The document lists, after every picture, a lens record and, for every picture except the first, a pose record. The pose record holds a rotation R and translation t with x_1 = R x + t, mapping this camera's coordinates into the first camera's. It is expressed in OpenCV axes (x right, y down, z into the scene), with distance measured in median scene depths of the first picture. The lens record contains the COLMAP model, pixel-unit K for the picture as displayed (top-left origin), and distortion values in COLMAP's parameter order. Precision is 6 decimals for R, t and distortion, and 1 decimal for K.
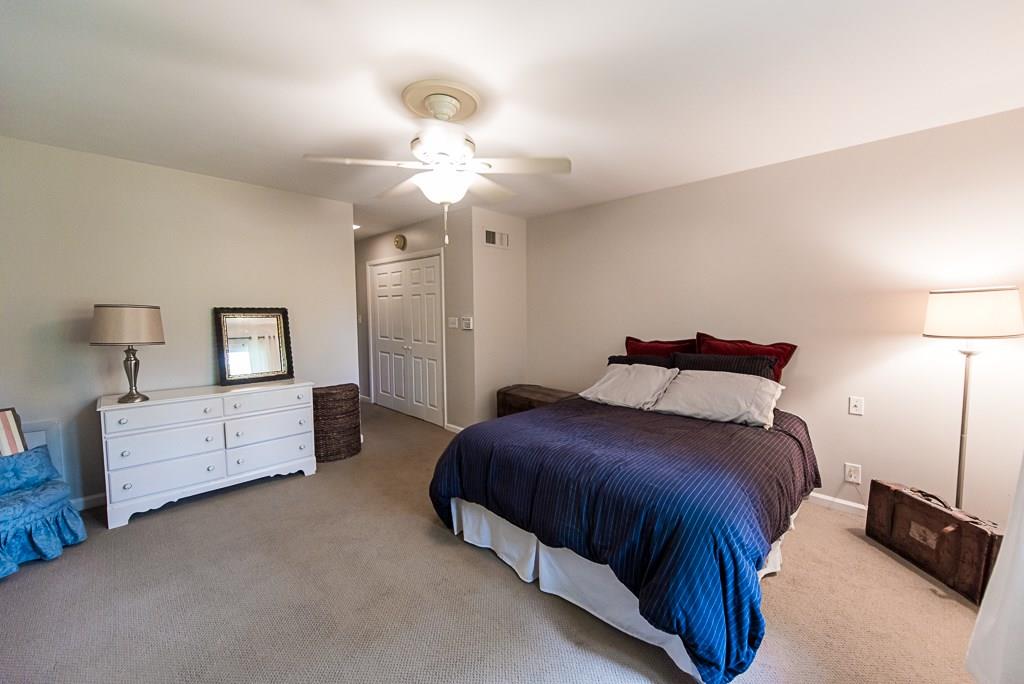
lens RADIAL K [[400.3, 0, 518.2], [0, 400.3, 340.3], [0, 0, 1]] dist [0.009361, -0.001208]
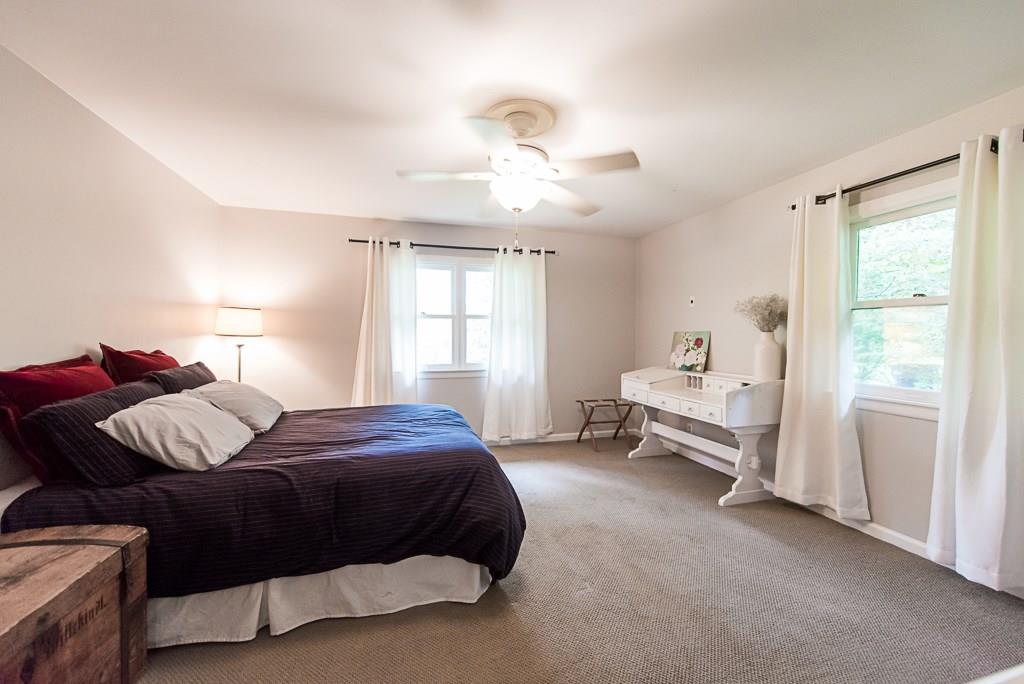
lens RADIAL K [[400.3, 0, 517.9], [0, 400.3, 343.4], [0, 0, 1]] dist [0.009361, -0.001208]
pose [[-0.876778, -0.009626, 0.480800, -0.648785], [0.034541, 0.995957, 0.082928, -0.072400], [-0.479654, 0.089316, -0.872900, 1.809959]]
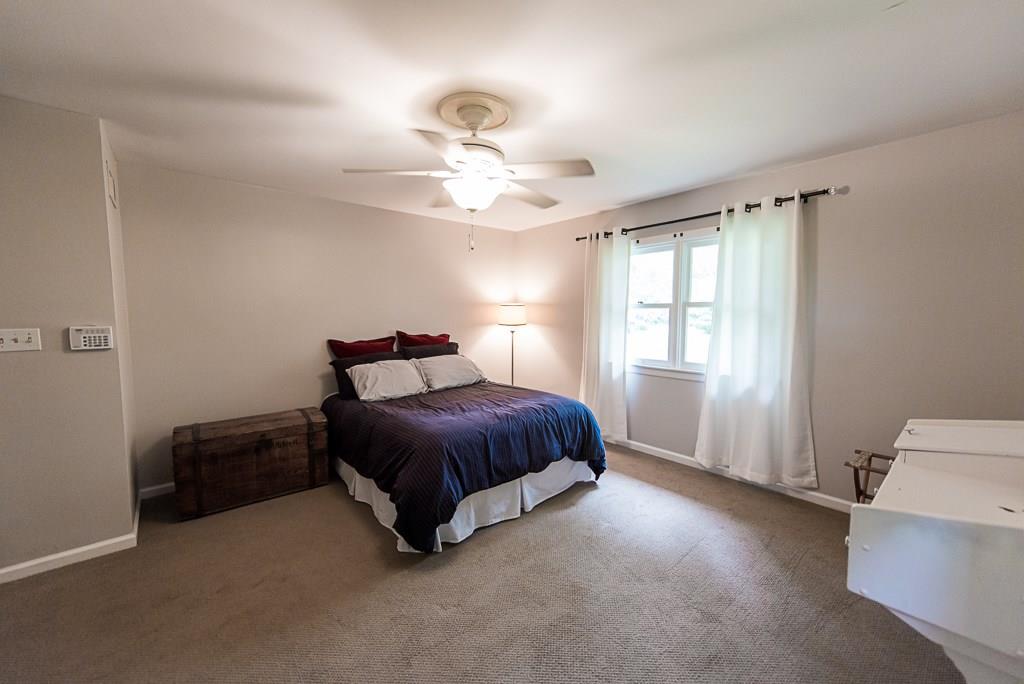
lens RADIAL K [[400.3, 0, 508.8], [0, 400.3, 343.8], [0, 0, 1]] dist [0.009361, -0.001208]
pose [[0.082137, -0.076773, 0.993660, -1.136177], [0.074176, 0.994734, 0.070725, -0.060634], [-0.993857, 0.067897, 0.087399, 0.788592]]
